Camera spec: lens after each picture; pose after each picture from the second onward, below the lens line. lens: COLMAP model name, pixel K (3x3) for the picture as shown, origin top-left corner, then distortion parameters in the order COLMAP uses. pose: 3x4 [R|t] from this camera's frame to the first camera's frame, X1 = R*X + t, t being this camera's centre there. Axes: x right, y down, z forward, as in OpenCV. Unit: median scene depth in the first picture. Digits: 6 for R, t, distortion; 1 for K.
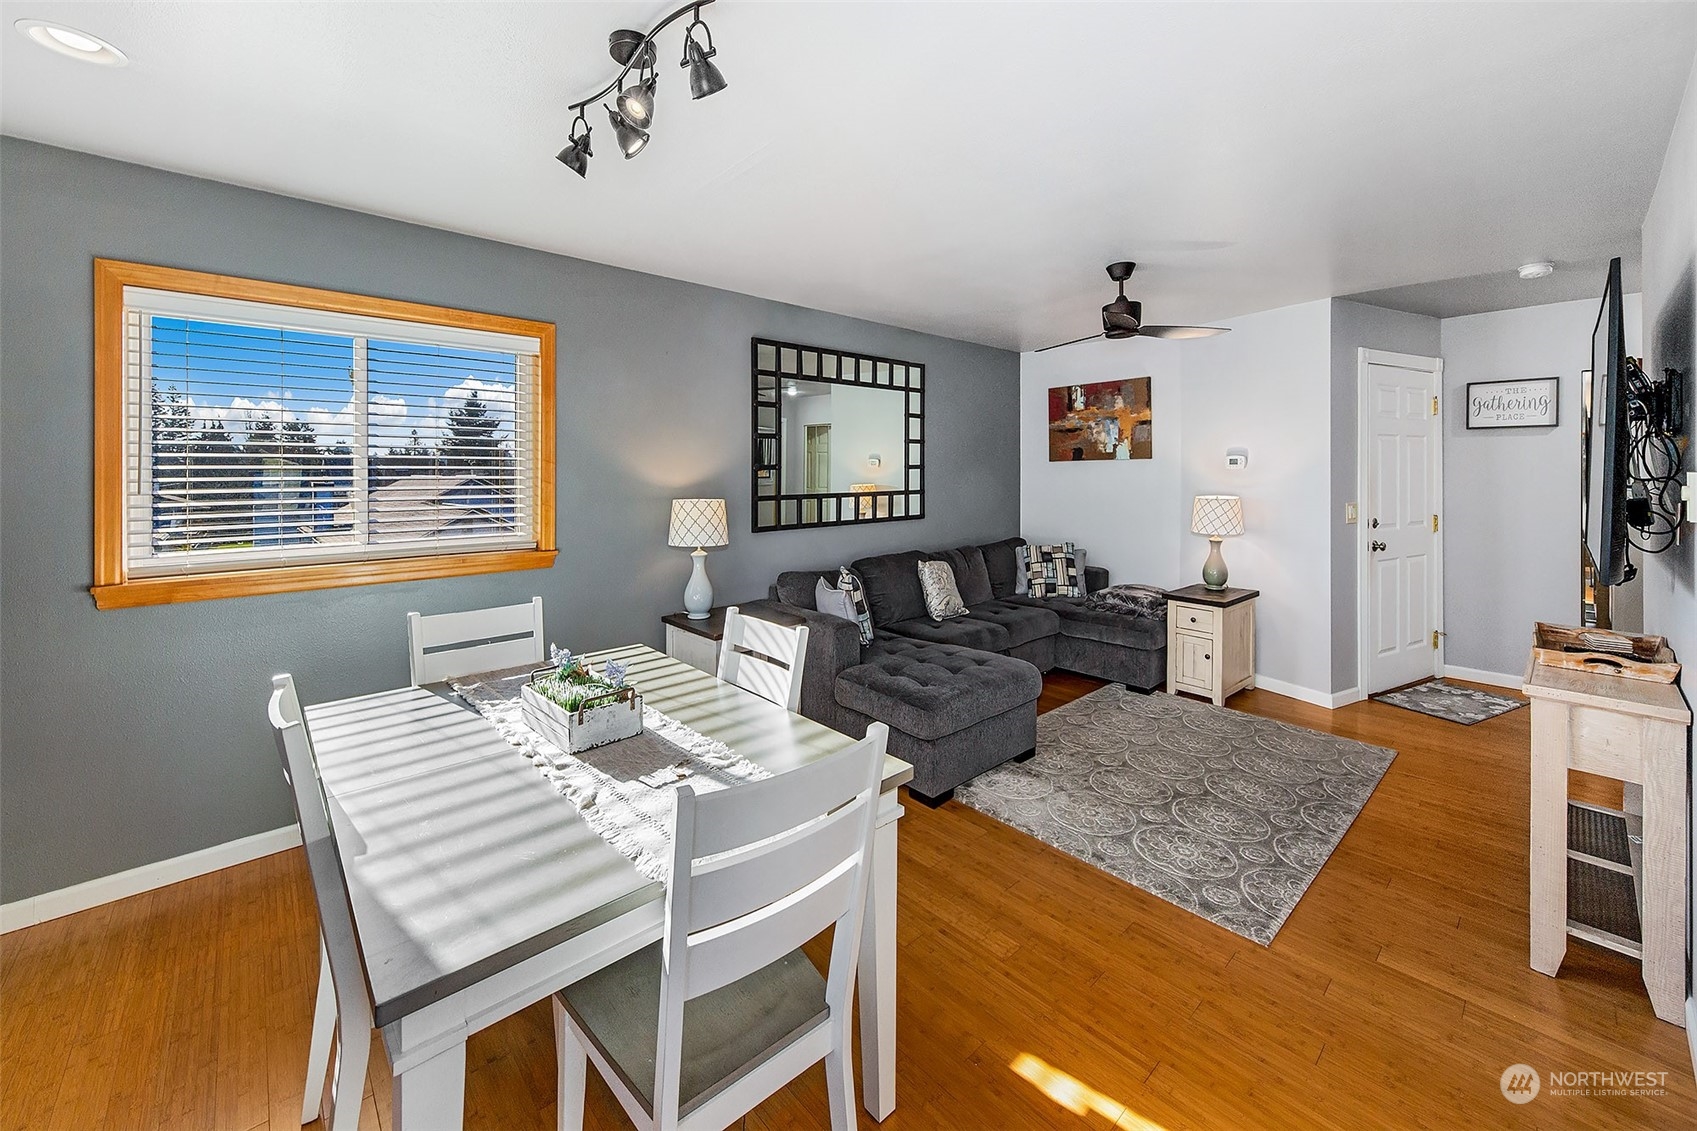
lens RADIAL K [[663.9, 0, 858.7], [0, 663.9, 471.6], [0, 0, 1]] dist [0.000136, -0.000164]
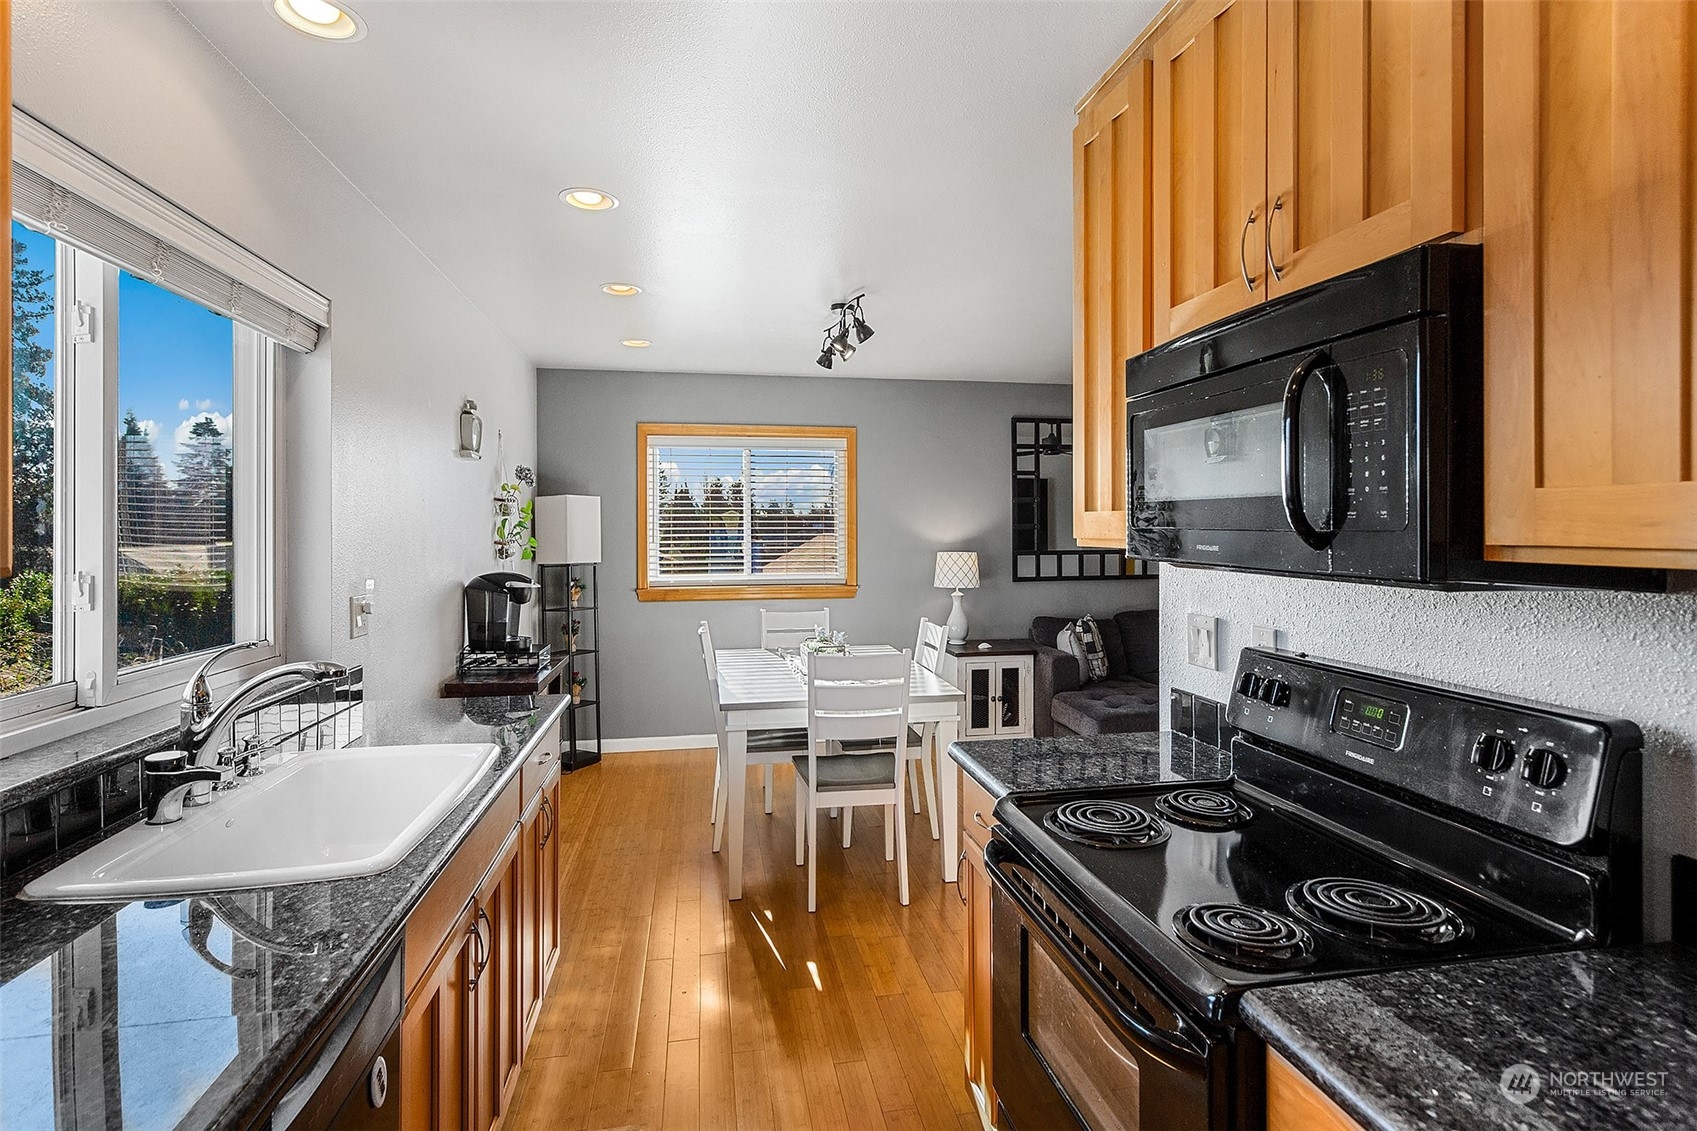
lens RADIAL K [[816.5, 0, 848.0], [0, 816.5, 530.1], [0, 0, 1]] dist [0.000310, 0.000005]
pose [[0.841191, -0.000033, -0.540738, 0.448108], [0.000441, 1.000000, 0.000625, -0.001900], [0.540738, -0.000764, 0.841191, -0.458362]]
